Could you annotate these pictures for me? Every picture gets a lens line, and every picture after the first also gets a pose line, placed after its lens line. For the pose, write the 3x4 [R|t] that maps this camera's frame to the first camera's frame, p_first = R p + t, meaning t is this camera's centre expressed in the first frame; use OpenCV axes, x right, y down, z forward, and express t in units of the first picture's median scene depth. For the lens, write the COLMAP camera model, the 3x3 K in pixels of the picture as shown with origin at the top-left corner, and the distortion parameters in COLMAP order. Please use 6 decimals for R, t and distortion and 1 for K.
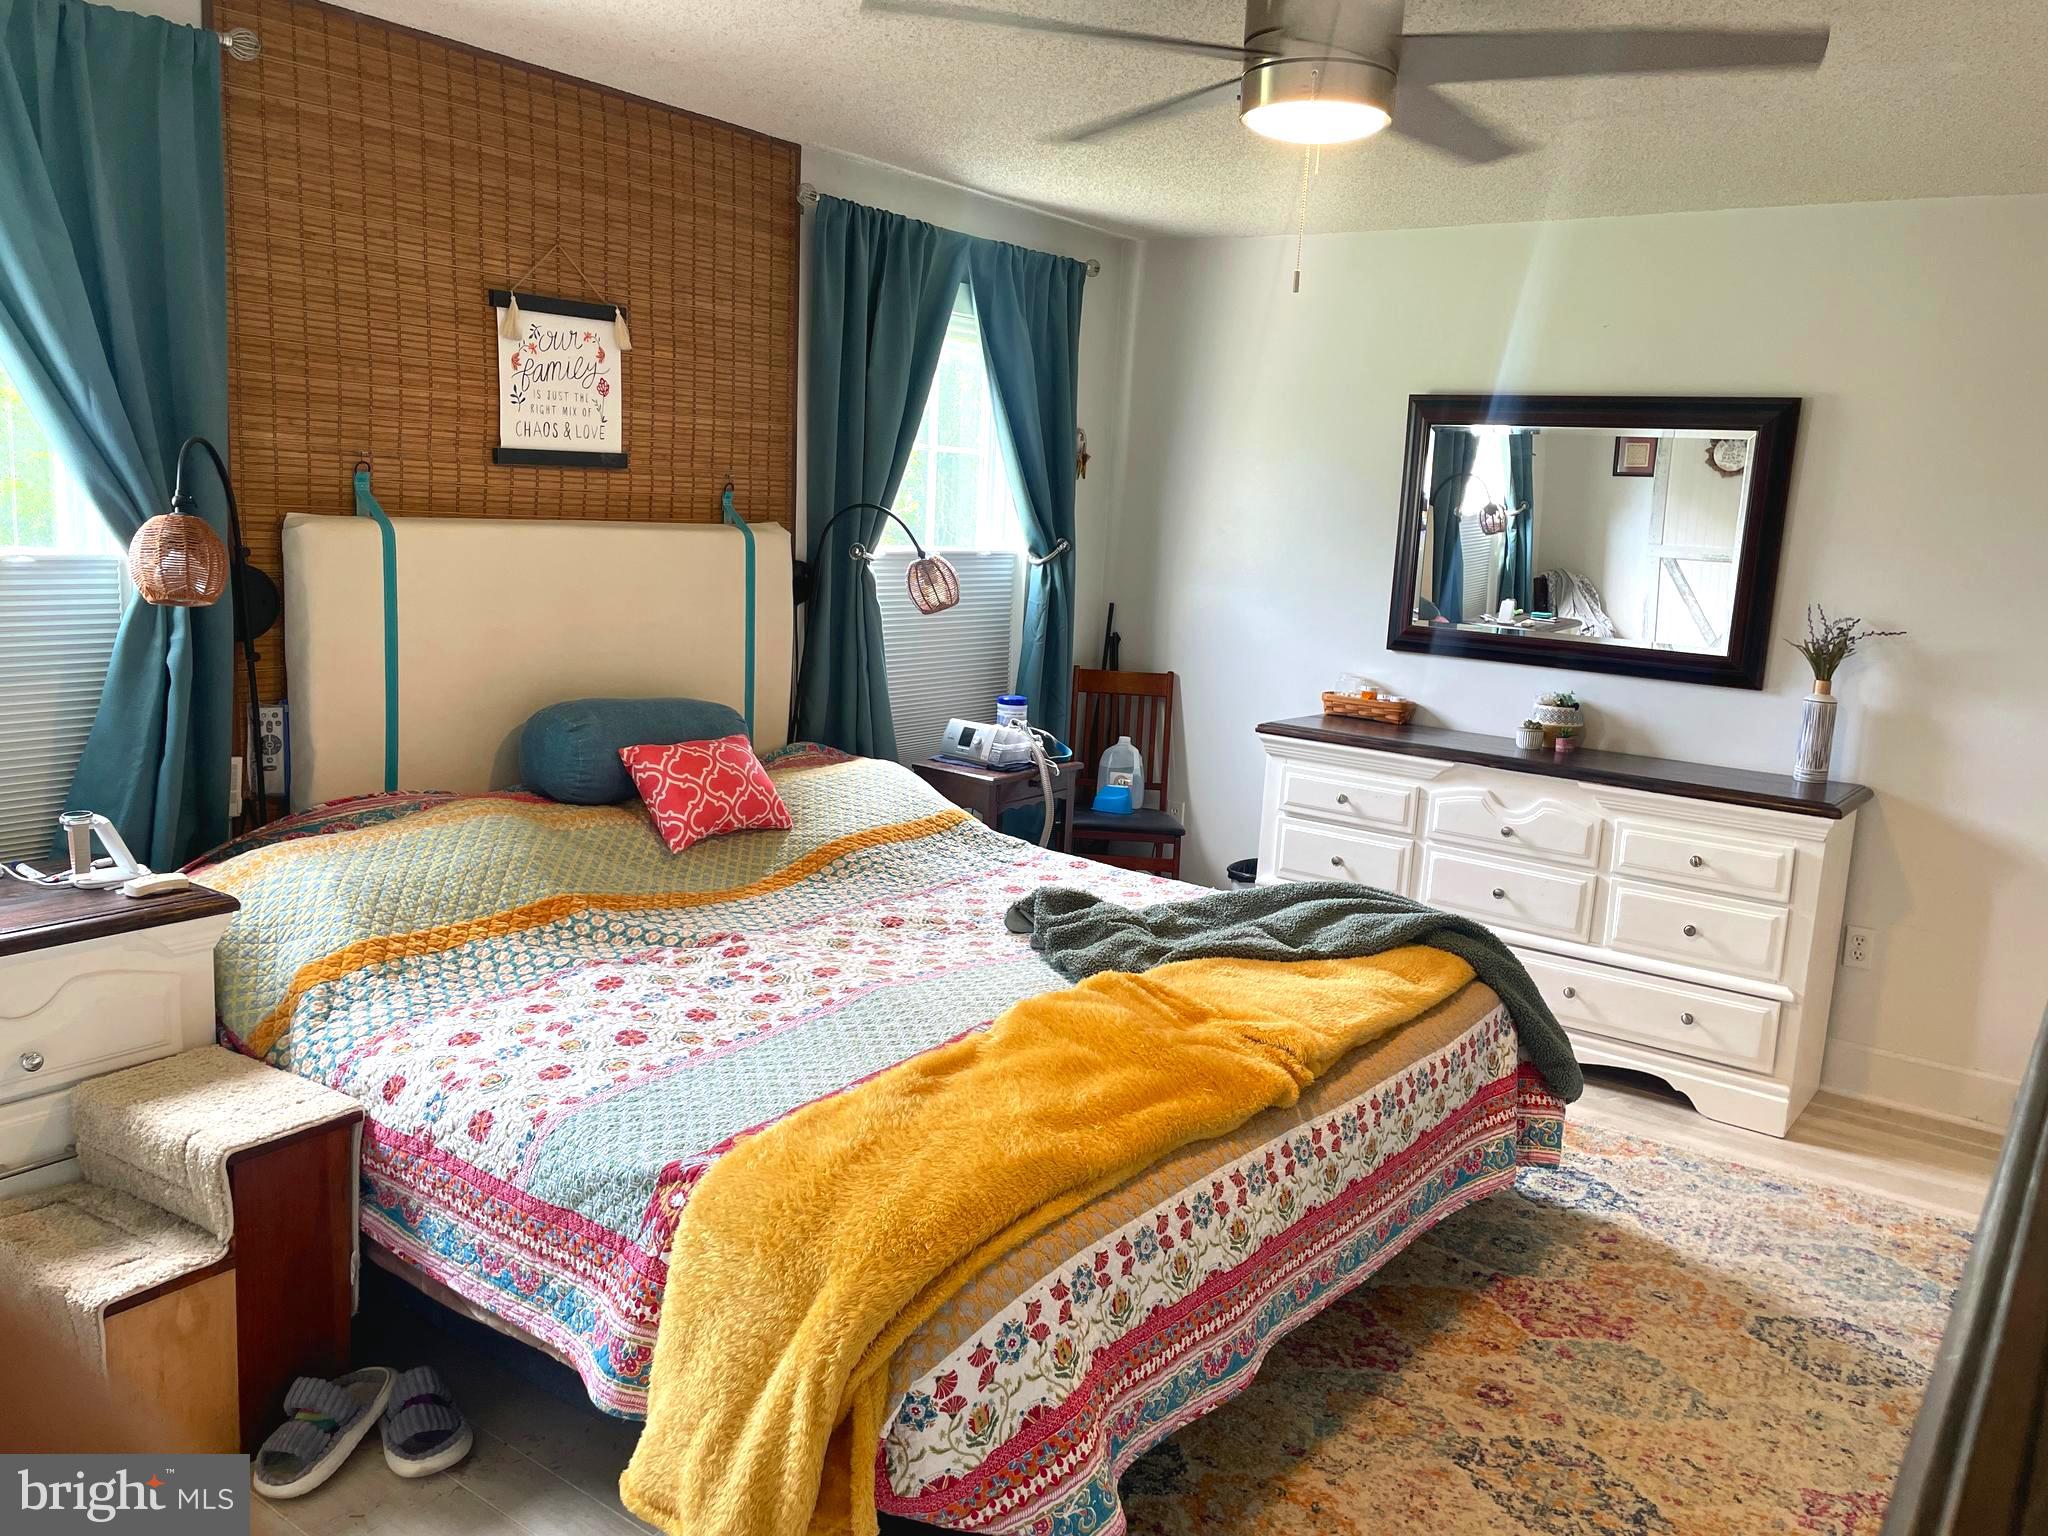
lens RADIAL K [[1567.6, 0, 1046.1], [0, 1567.6, 768.7], [0, 0, 1]] dist [0.060597, -0.076697]
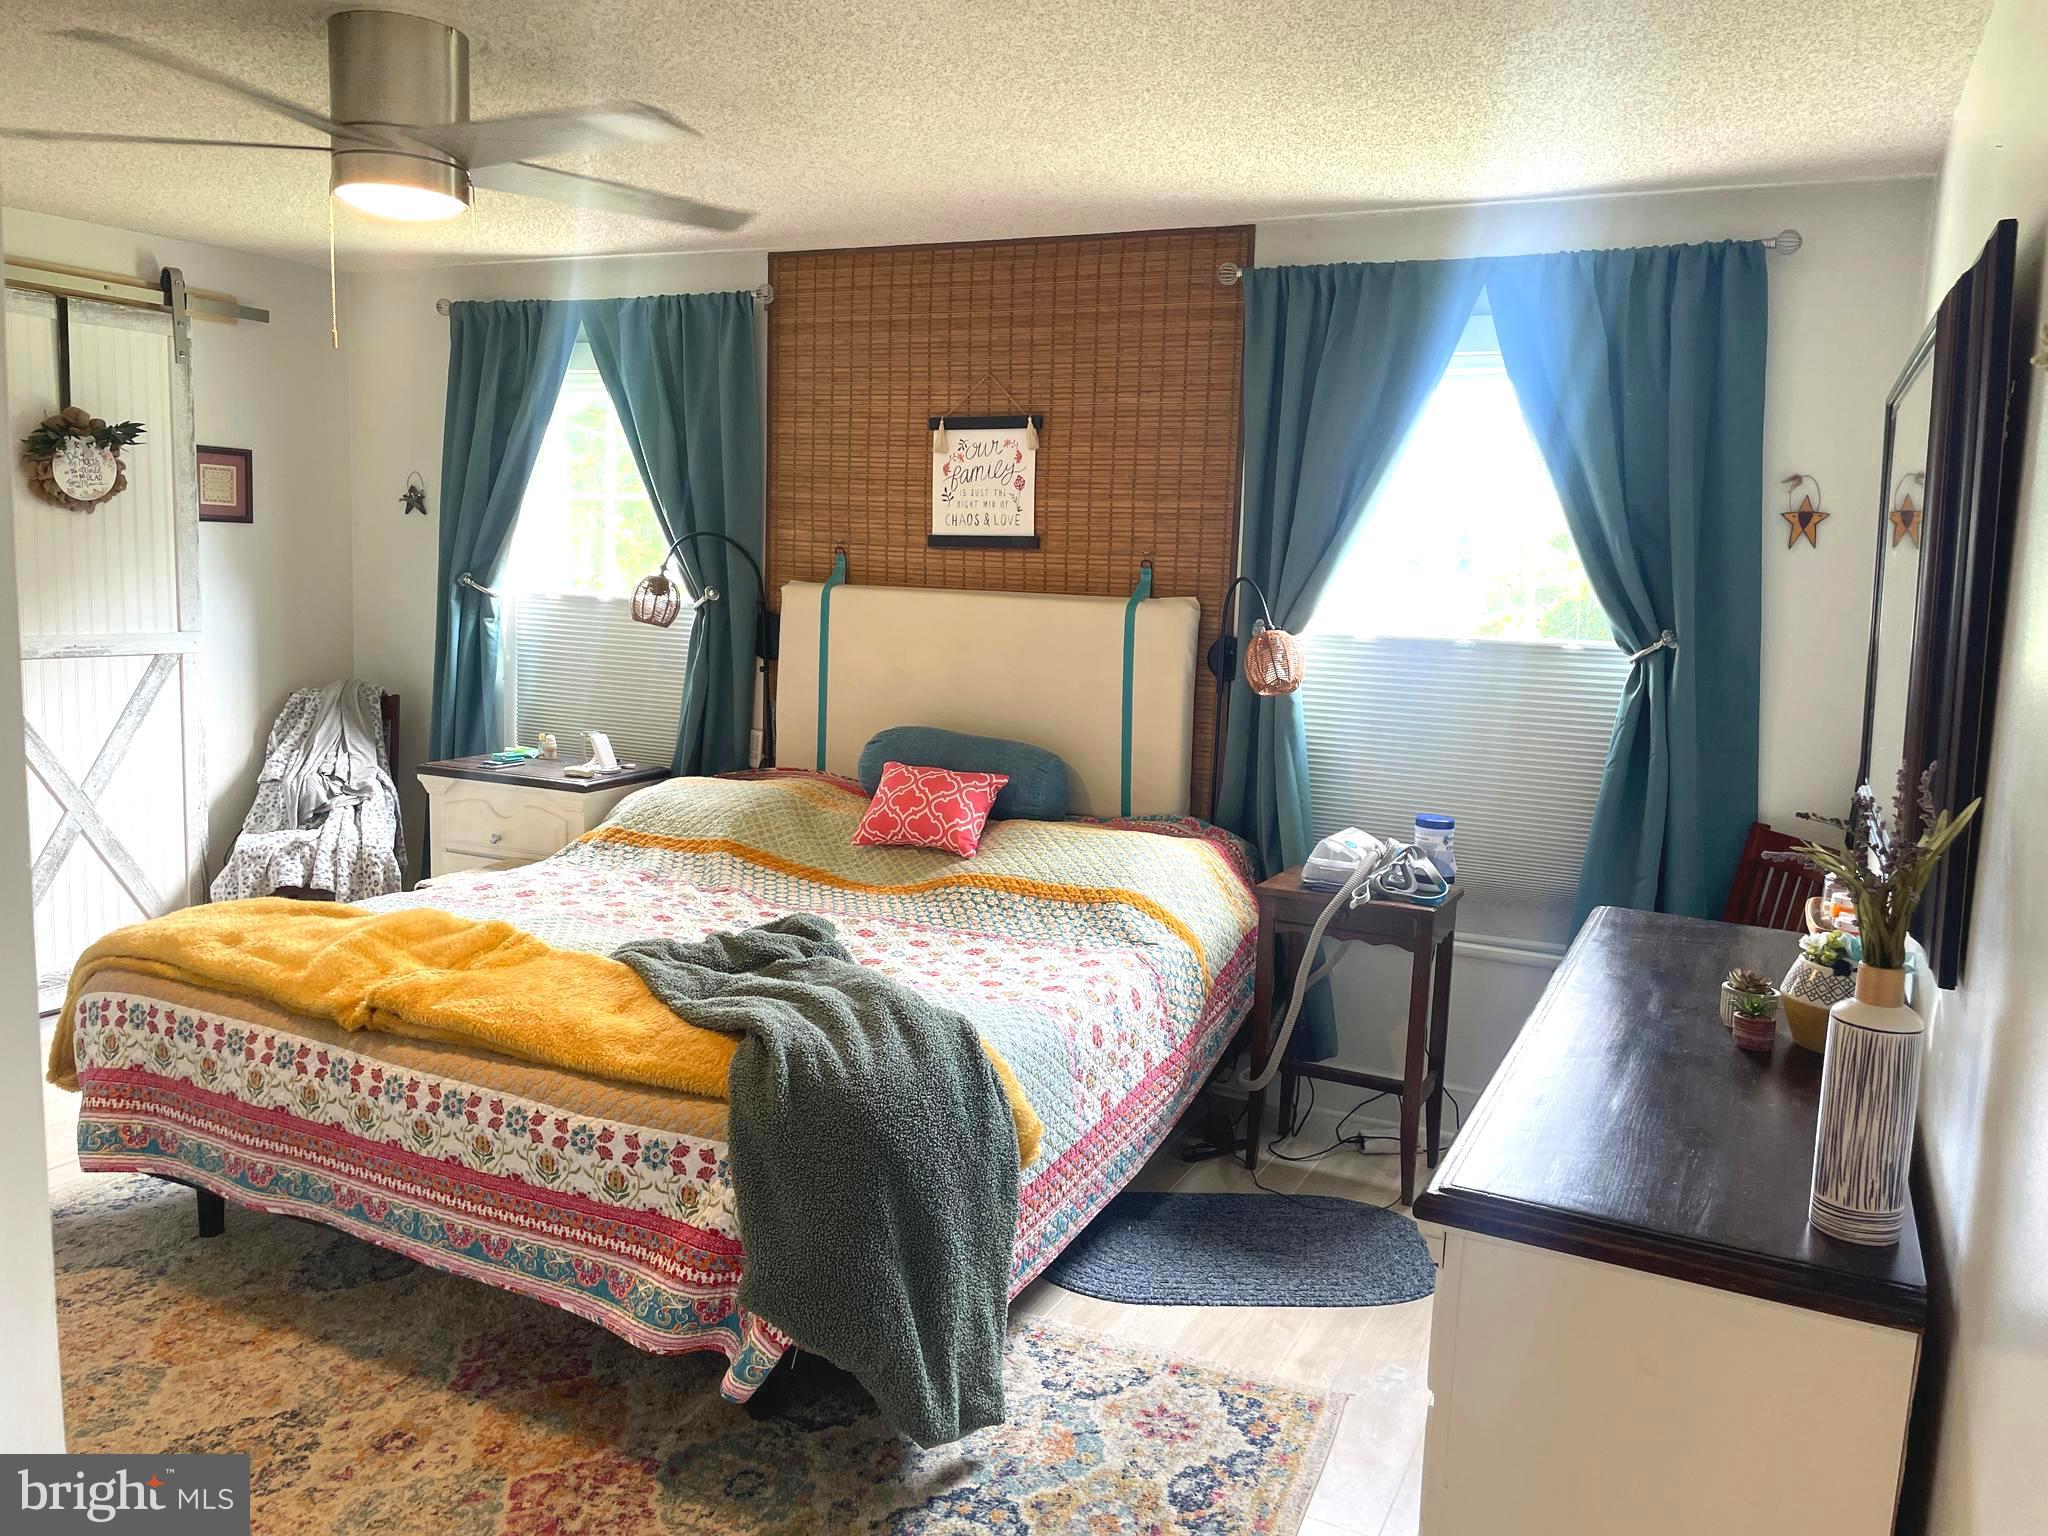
lens RADIAL K [[1567.6, 0, 1038.9], [0, 1567.6, 767.2], [0, 0, 1]] dist [0.060597, -0.076697]
pose [[0.172875, 0.085206, -0.981251, 0.971163], [-0.196543, 0.979199, 0.050401, -0.096189], [0.965135, 0.184145, 0.186026, 0.873096]]
